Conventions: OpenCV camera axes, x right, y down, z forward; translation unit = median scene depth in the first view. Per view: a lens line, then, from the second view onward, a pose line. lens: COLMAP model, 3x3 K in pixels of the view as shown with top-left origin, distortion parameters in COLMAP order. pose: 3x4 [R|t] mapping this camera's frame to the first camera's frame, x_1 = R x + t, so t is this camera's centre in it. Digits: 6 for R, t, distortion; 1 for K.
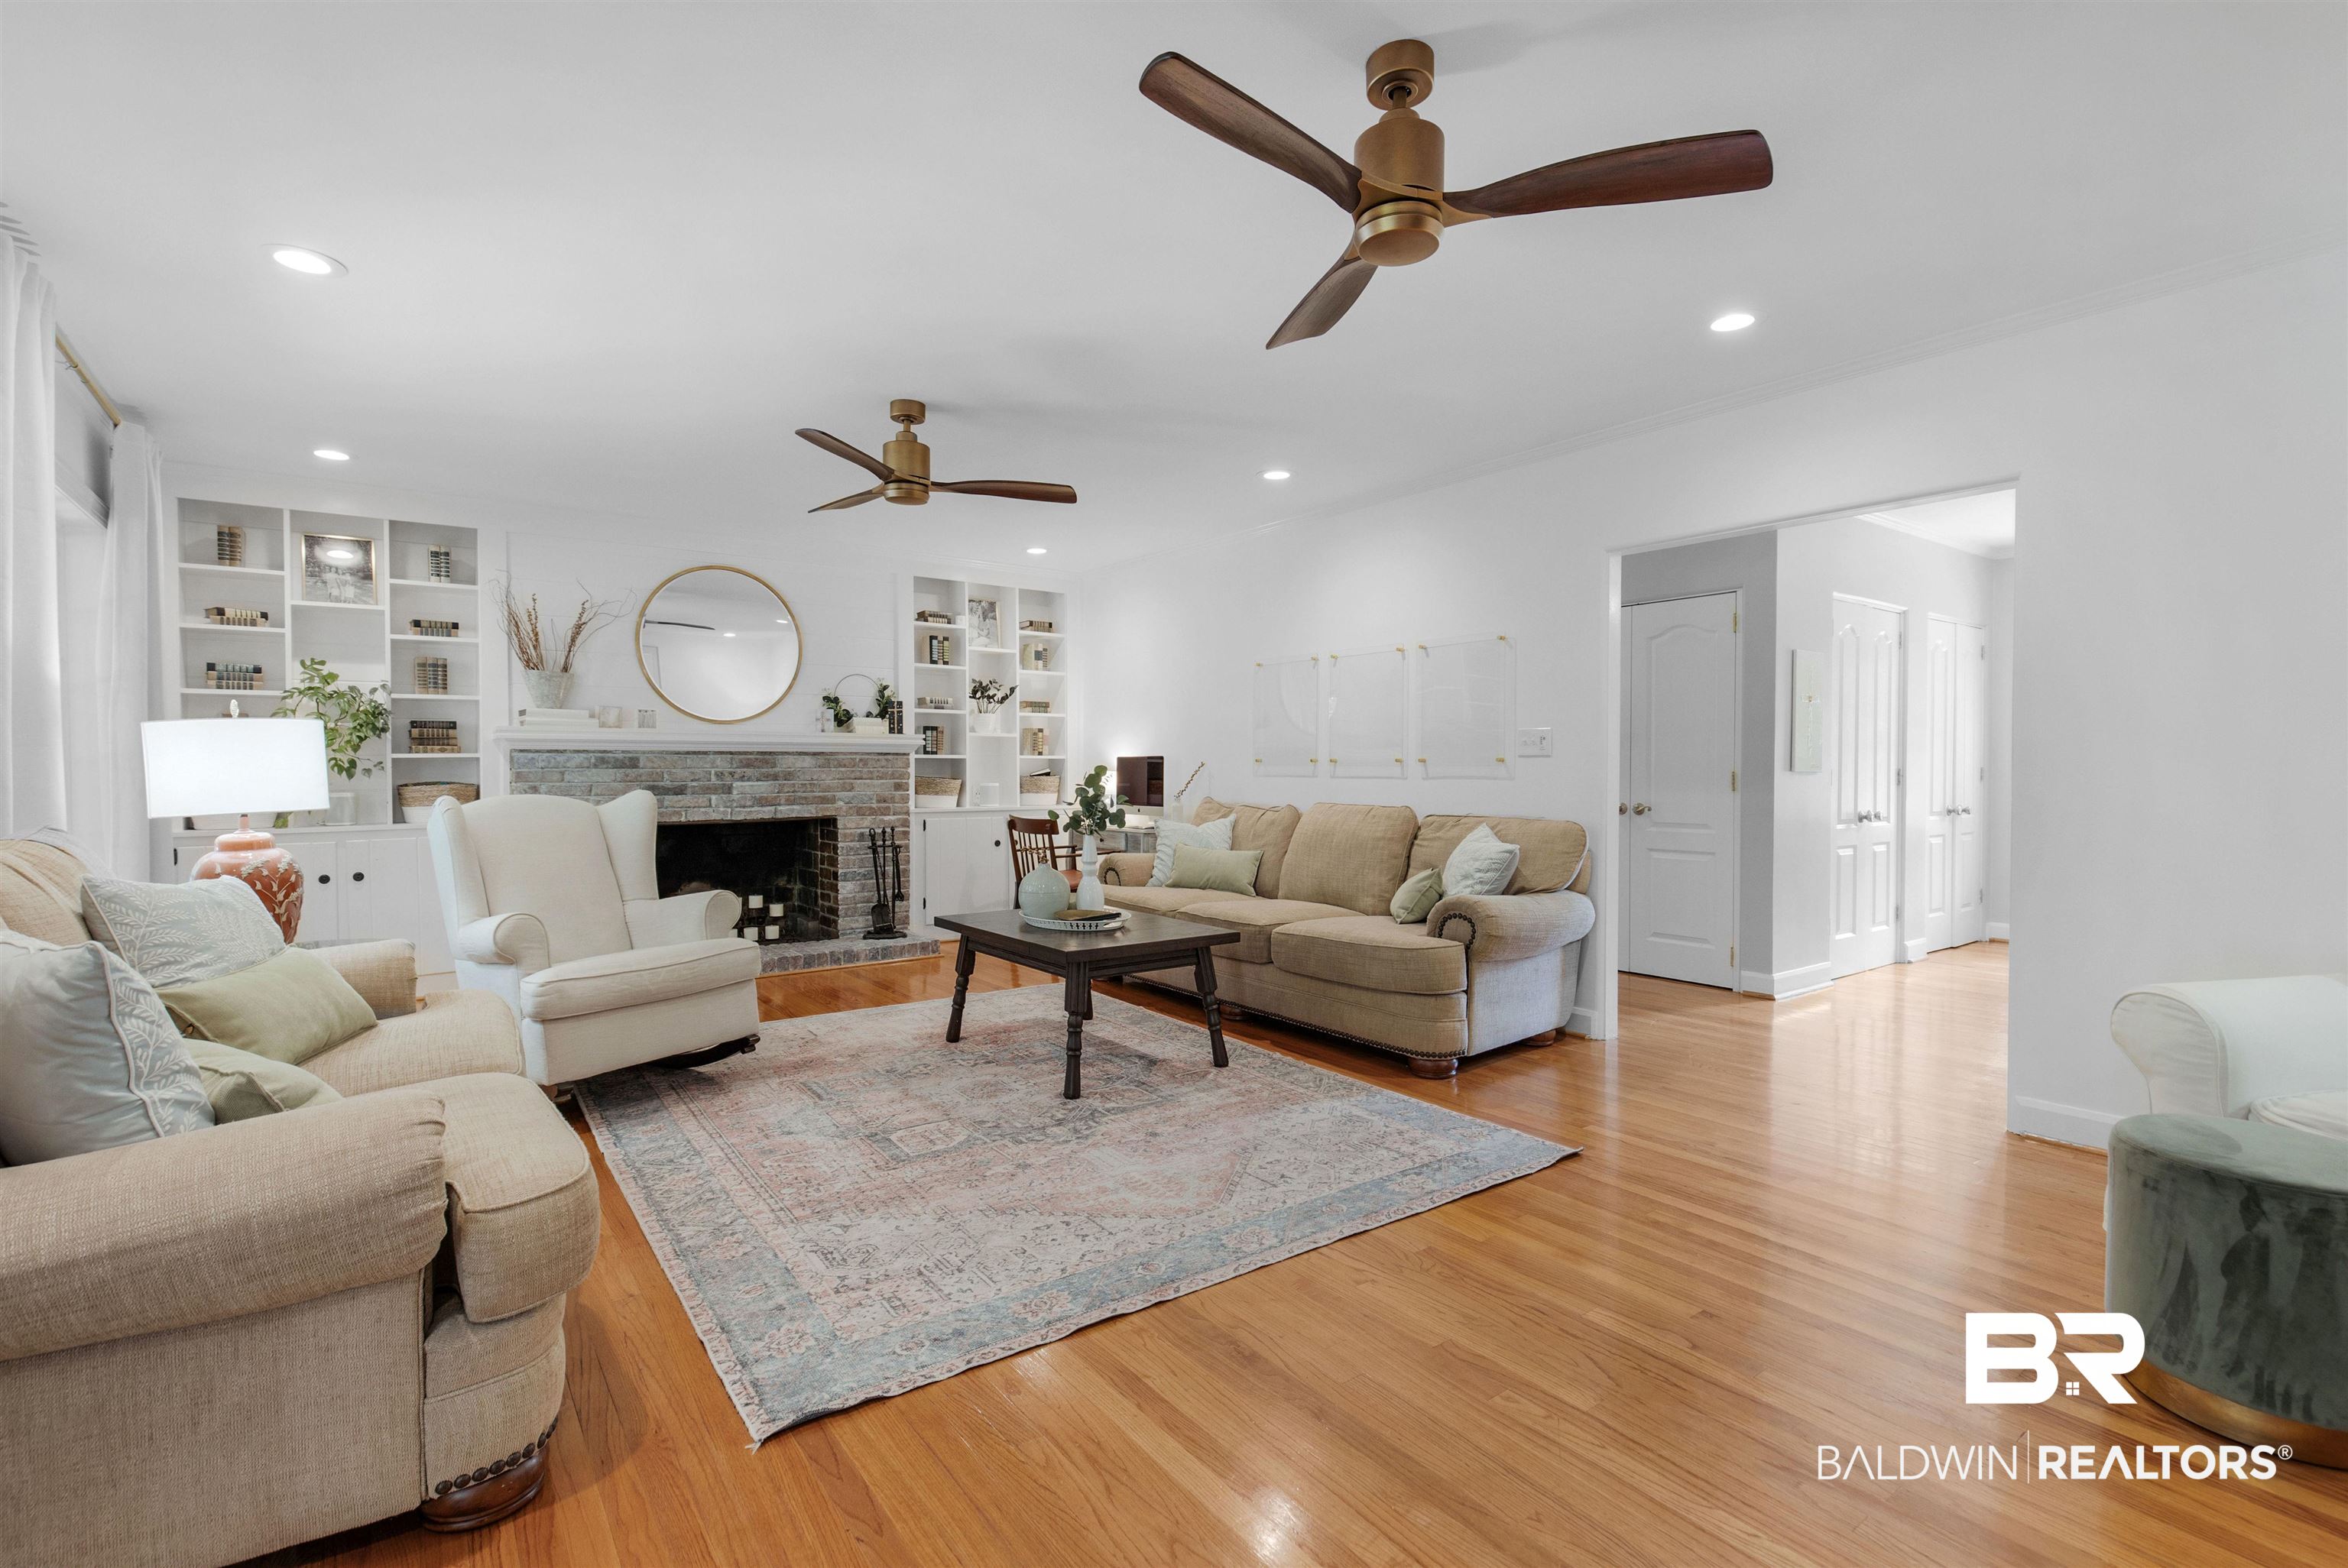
lens RADIAL K [[1079.2, 0, 1161.8], [0, 1079.2, 779.9], [0, 0, 1]] dist [0.008047, -0.000636]
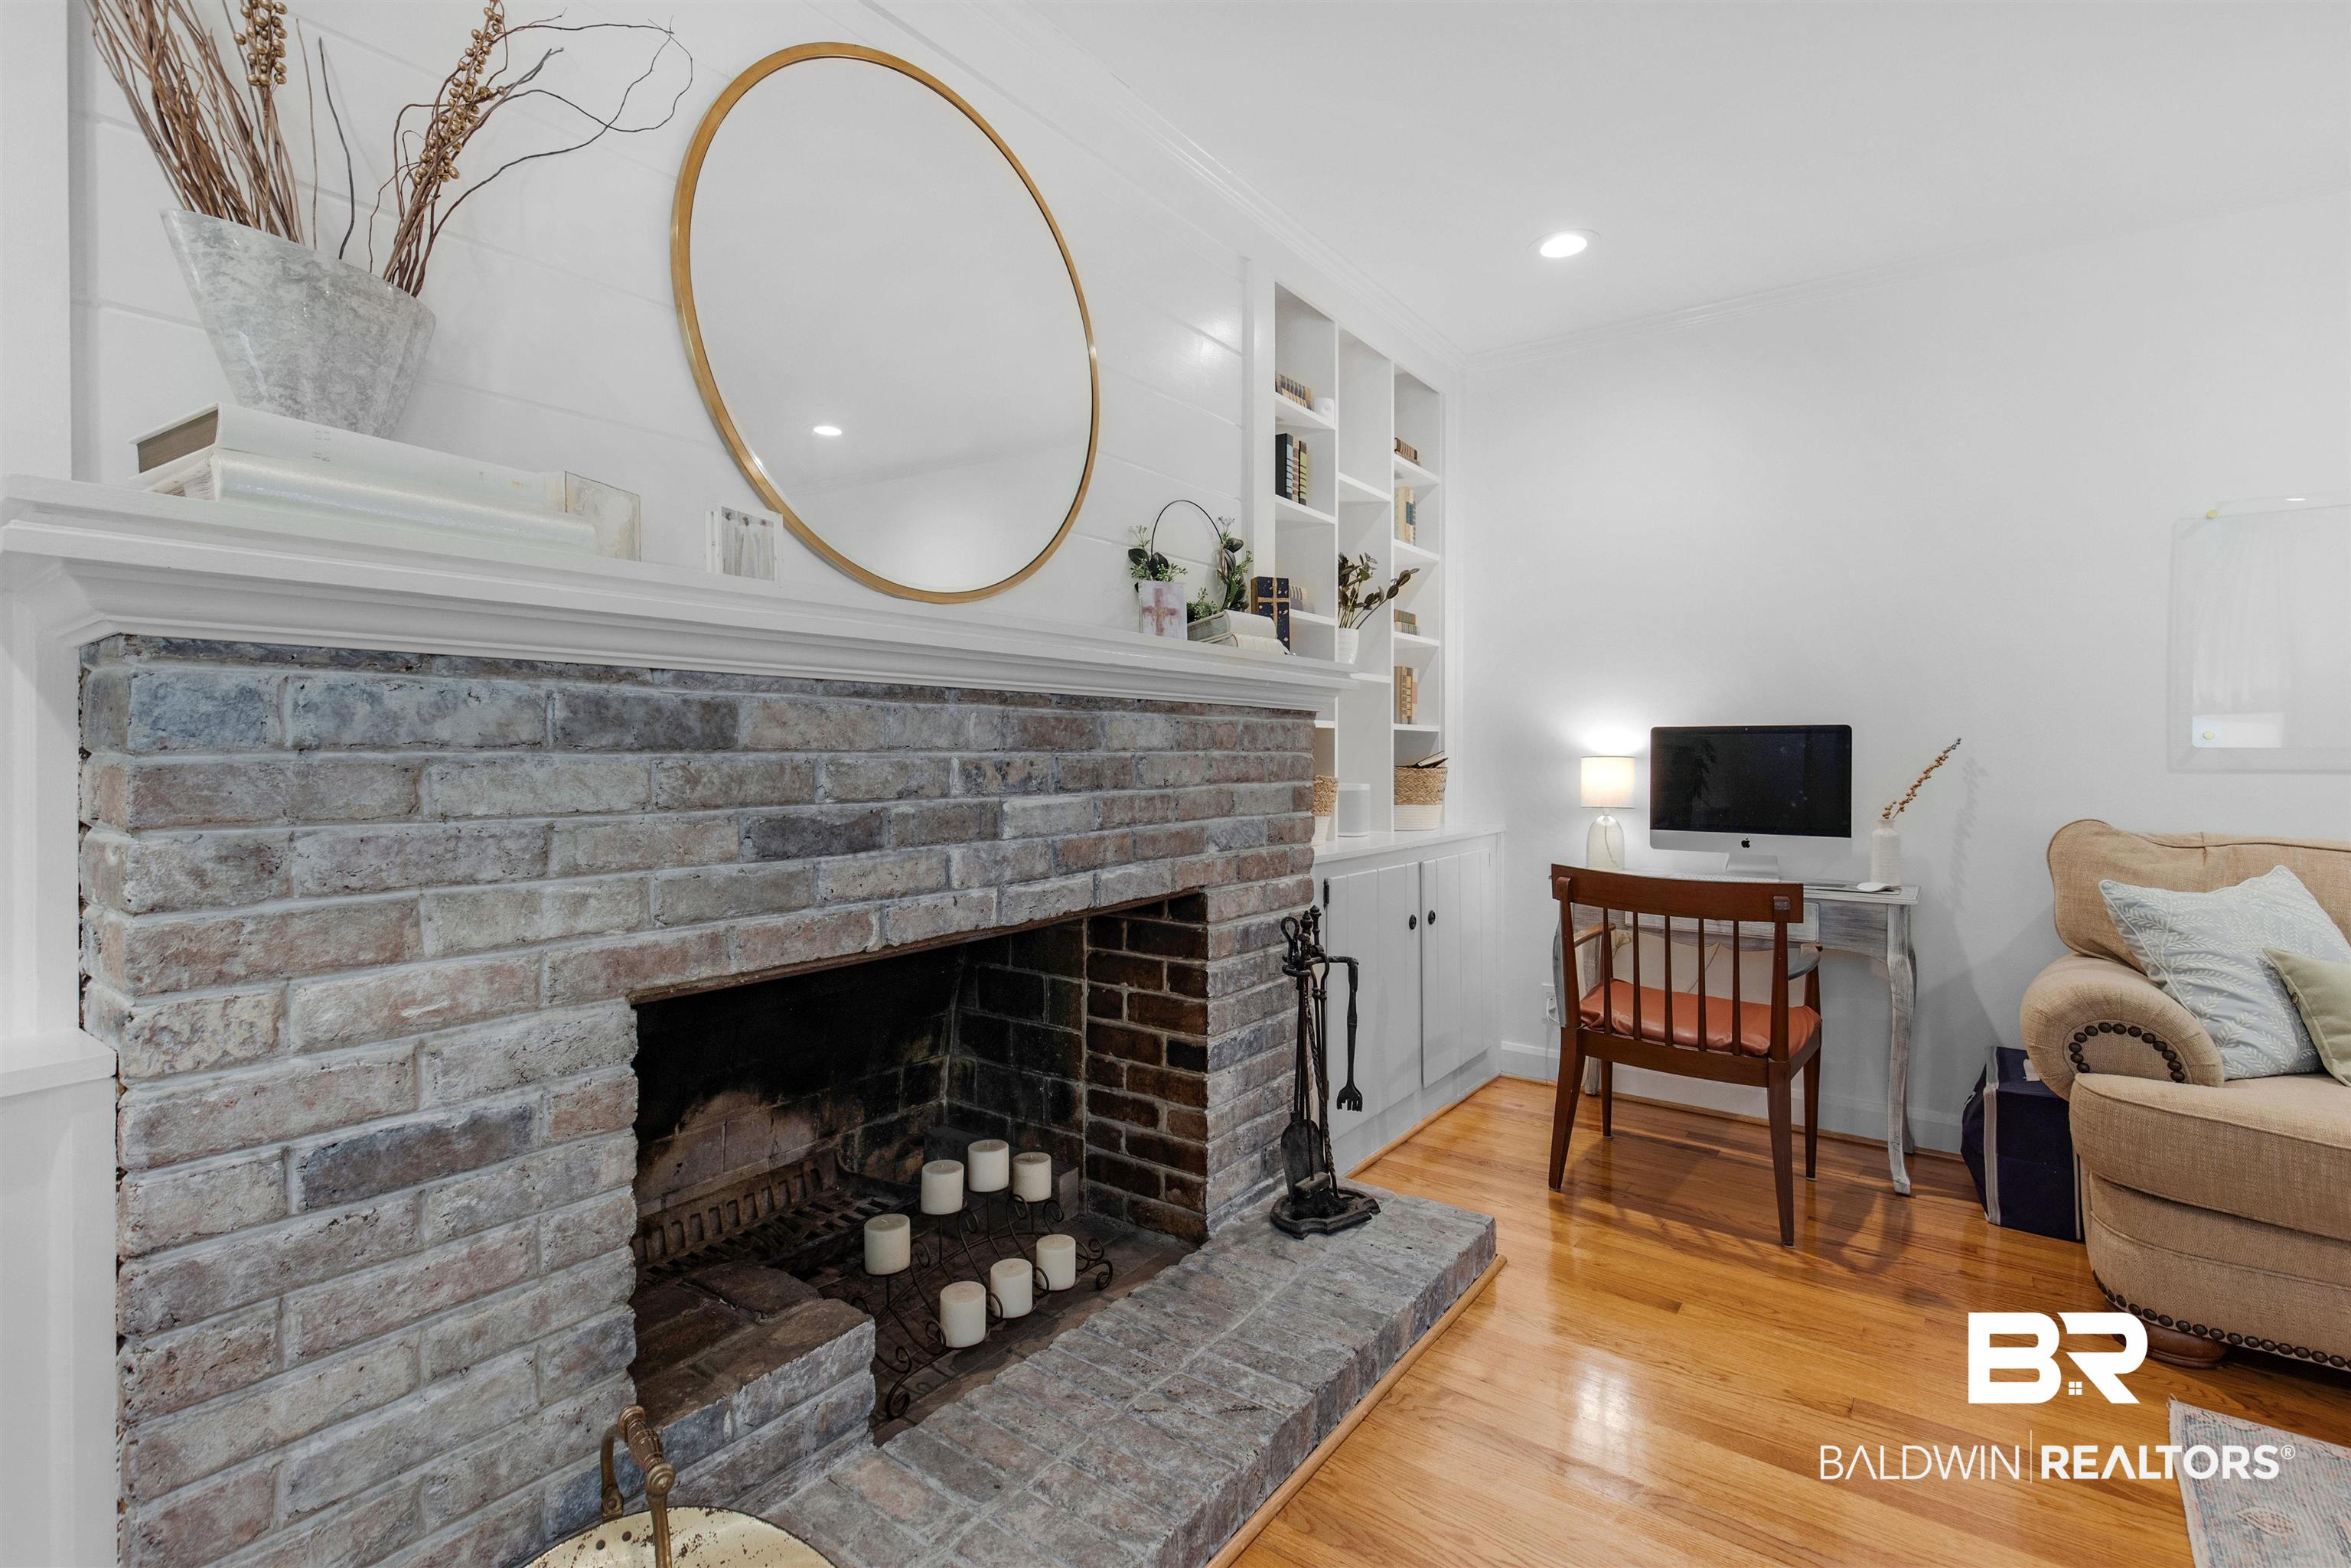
lens RADIAL K [[1080.7, 0, 1160.9], [0, 1080.7, 752.5], [0, 0, 1]] dist [0.008047, -0.000636]
pose [[0.951404, 0.000917, 0.307944, -0.533905], [0.001320, 0.999974, -0.007058, -0.009640], [-0.307943, 0.007122, 0.951378, 0.847799]]
